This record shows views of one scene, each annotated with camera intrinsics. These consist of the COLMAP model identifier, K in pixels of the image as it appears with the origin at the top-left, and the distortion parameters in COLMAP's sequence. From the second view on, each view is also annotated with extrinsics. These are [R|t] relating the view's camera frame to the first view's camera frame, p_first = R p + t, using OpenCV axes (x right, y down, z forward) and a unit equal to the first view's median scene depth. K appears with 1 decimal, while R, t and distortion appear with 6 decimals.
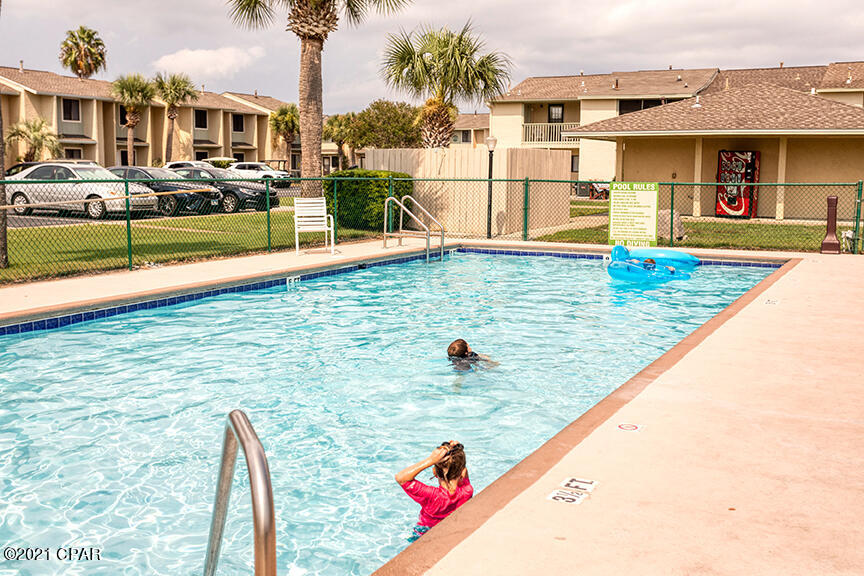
lens RADIAL K [[954.6, 0, 432.0], [0, 954.6, 288.0], [0, 0, 1]] dist [-0.013740, -0.017486]
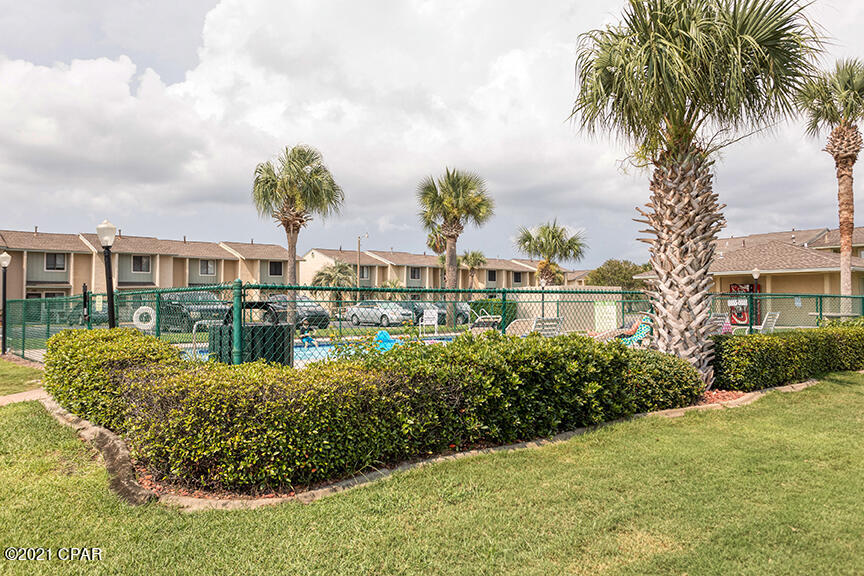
lens RADIAL K [[714.4, 0, 432.0], [0, 714.4, 288.0], [0, 0, 1]] dist [0.000683, 0.000438]
pose [[0.898380, -0.027569, -0.438353, 0.247106], [-0.041074, 0.988381, -0.146341, 0.039071], [0.437295, 0.149475, 0.886809, -0.190889]]
